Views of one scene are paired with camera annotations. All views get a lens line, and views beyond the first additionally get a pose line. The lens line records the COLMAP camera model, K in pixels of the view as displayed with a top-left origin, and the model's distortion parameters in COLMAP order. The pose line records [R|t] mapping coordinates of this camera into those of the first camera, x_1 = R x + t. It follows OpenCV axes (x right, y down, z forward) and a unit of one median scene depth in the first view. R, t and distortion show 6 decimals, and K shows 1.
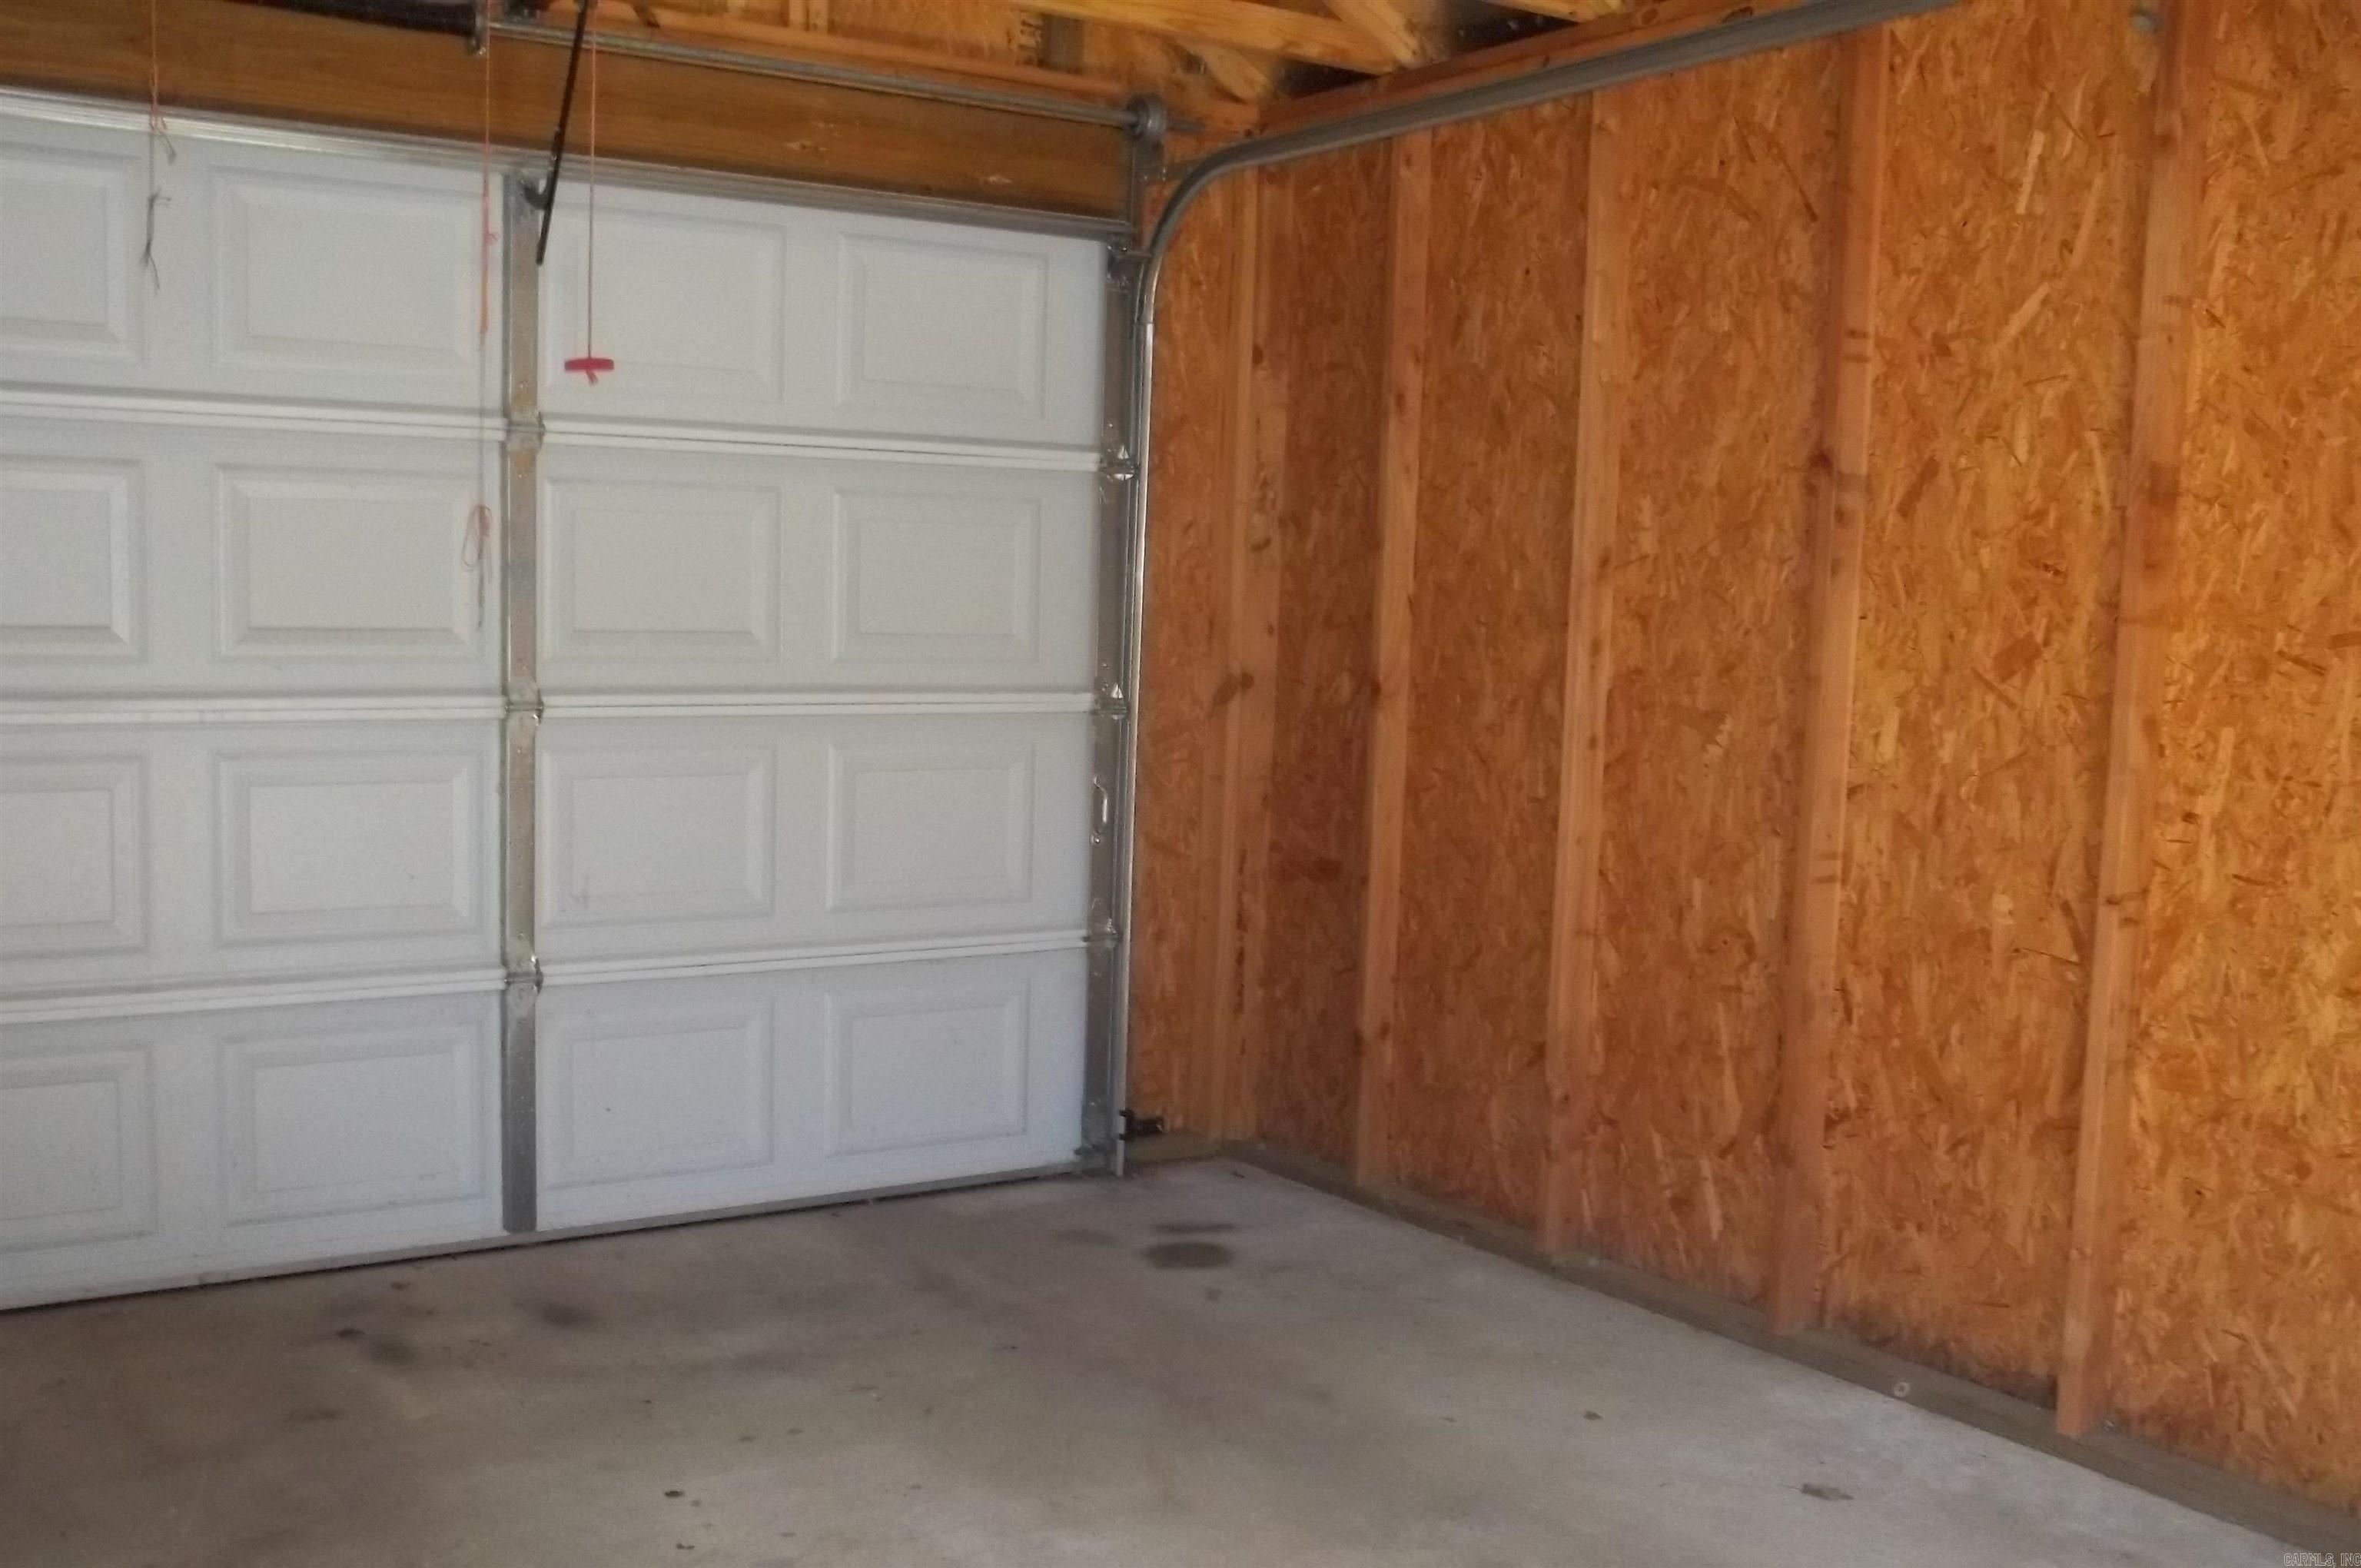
lens RADIAL K [[2411.5, 0, 1135.6], [0, 2411.5, 792.5], [0, 0, 1]] dist [-0.112370, 0.247871]
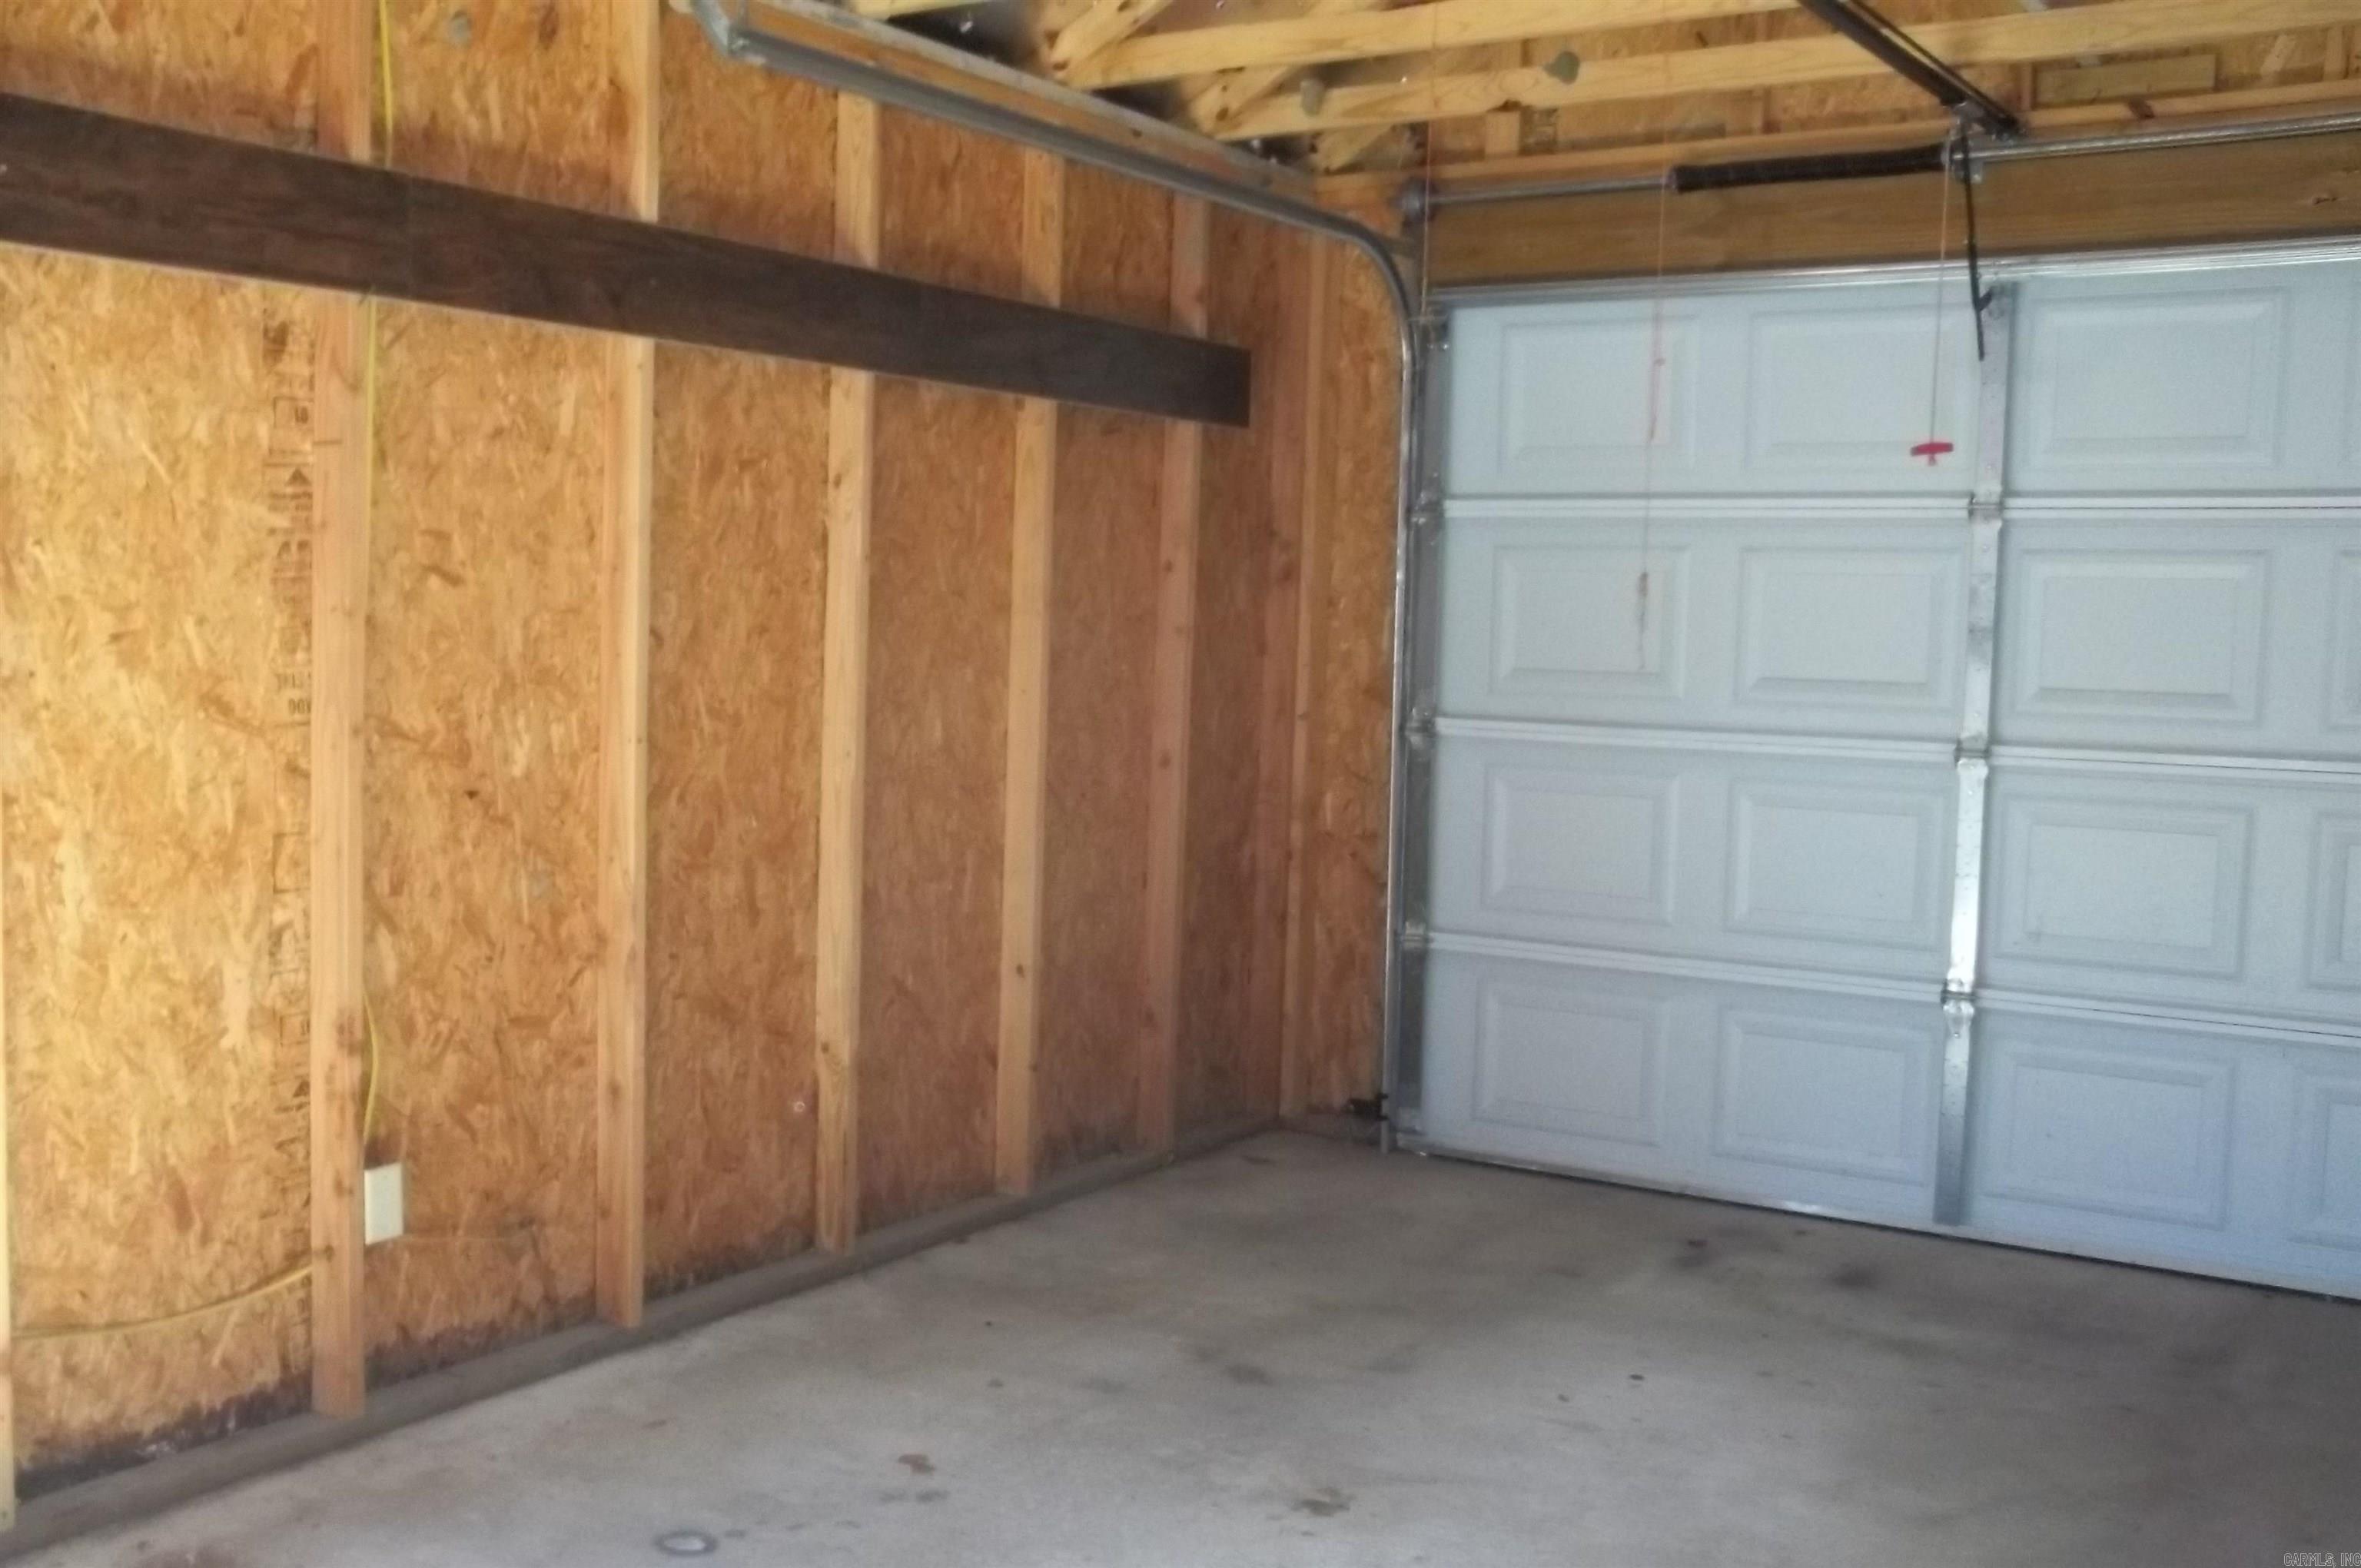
lens RADIAL K [[2411.5, 0, 1135.6], [0, 2411.5, 792.5], [0, 0, 1]] dist [-0.112370, 0.247871]
pose [[0.401887, 0.052272, -0.914196, 0.664335], [-0.095855, 0.995286, 0.014770, 0.003388], [0.910658, 0.081694, 0.405003, 0.208976]]
